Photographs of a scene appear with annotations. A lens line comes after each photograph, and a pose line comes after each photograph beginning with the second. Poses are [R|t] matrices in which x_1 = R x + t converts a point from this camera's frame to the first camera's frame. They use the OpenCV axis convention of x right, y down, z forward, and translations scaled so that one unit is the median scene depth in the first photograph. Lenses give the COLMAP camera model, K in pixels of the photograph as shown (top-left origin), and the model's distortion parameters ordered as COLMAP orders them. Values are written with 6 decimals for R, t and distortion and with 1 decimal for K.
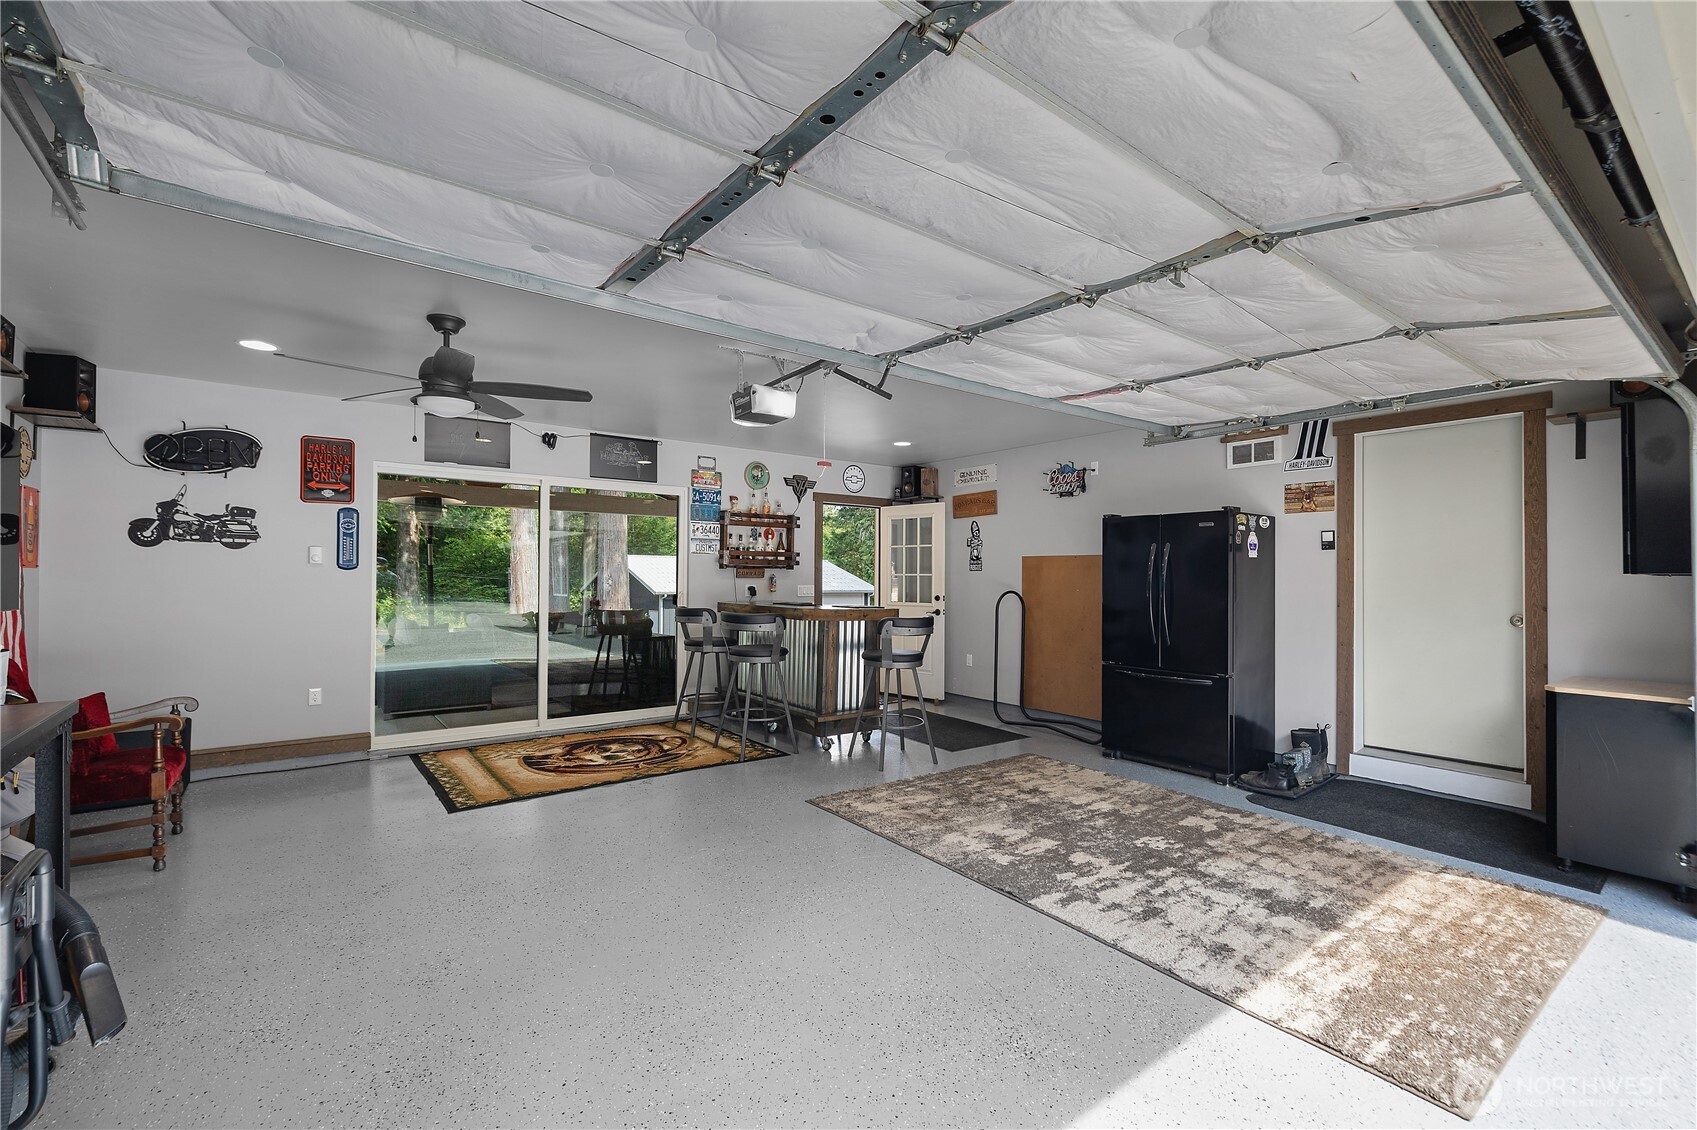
lens RADIAL K [[728.5, 0, 847.6], [0, 728.5, 569.7], [0, 0, 1]] dist [0.000914, -0.000296]
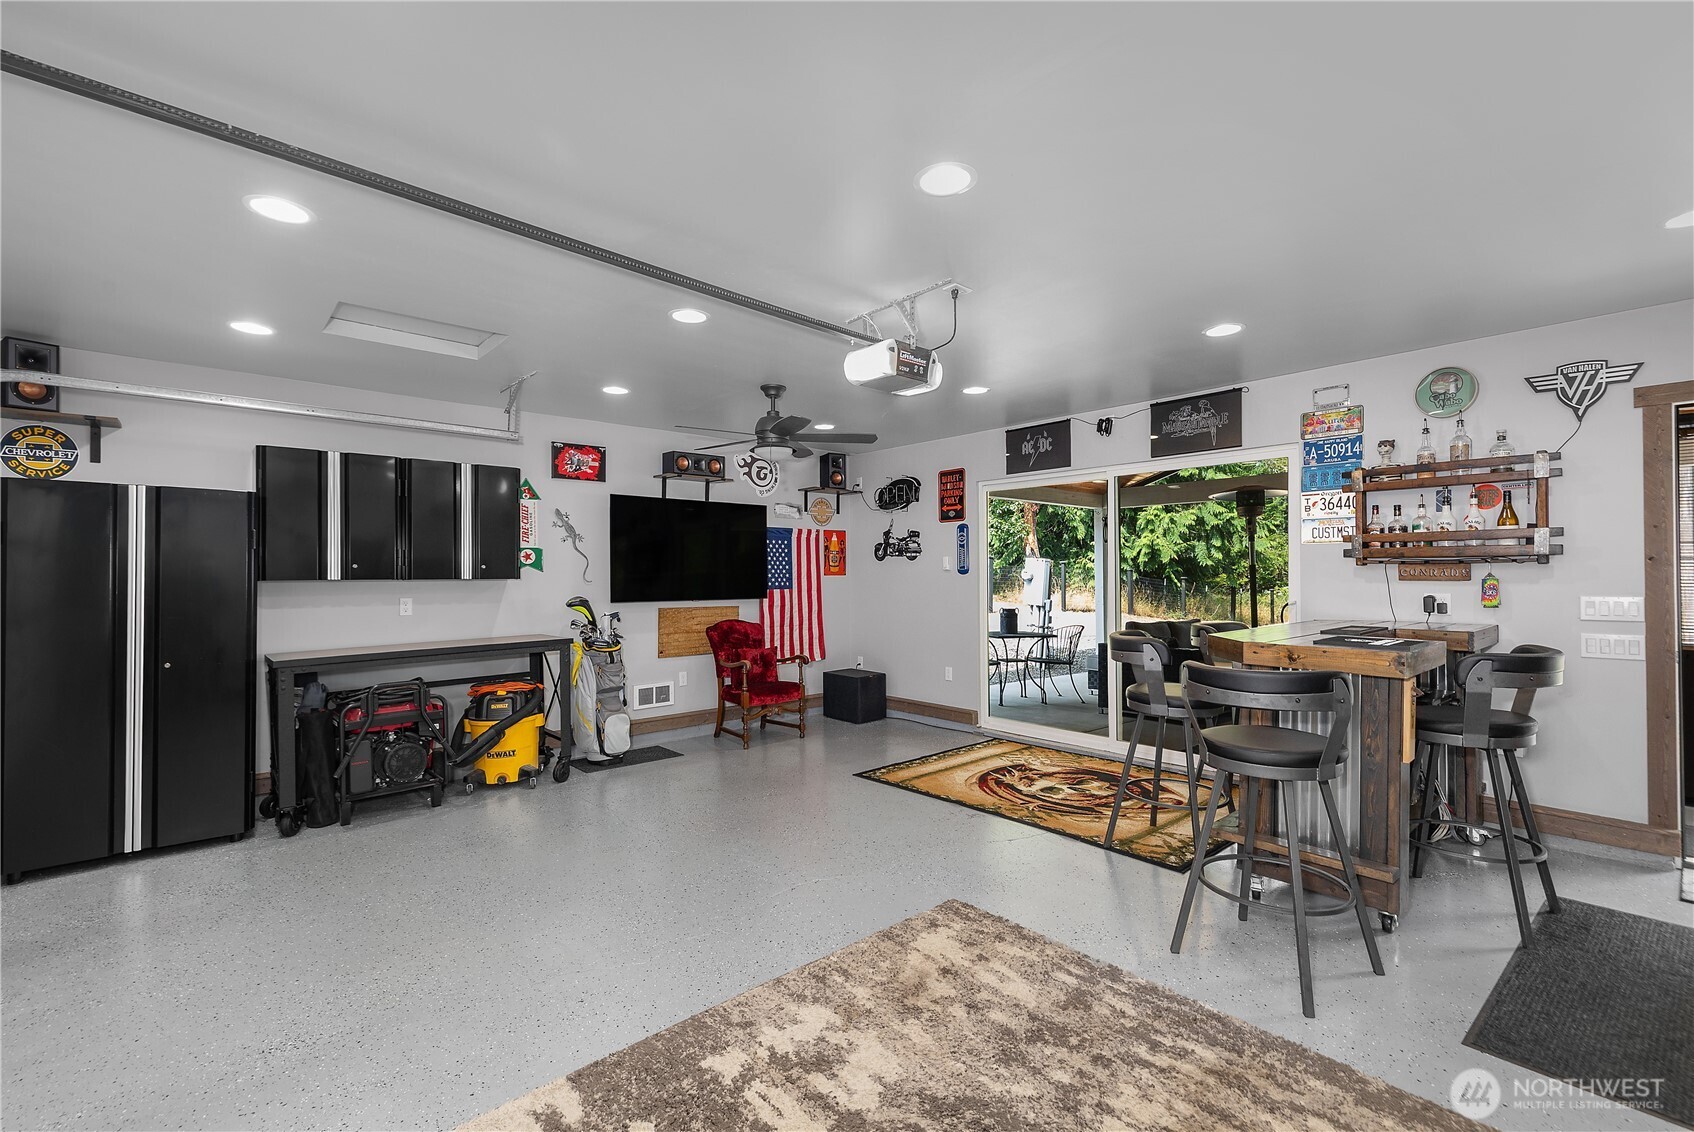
lens RADIAL K [[727.2, 0, 810.6], [0, 727.2, 577.3], [0, 0, 1]] dist [0.000914, -0.000296]
pose [[0.068190, -0.002131, -0.997670, 0.547751], [0.016154, 0.999869, -0.001031, 0.002030], [0.997542, -0.016046, 0.068216, 0.700454]]
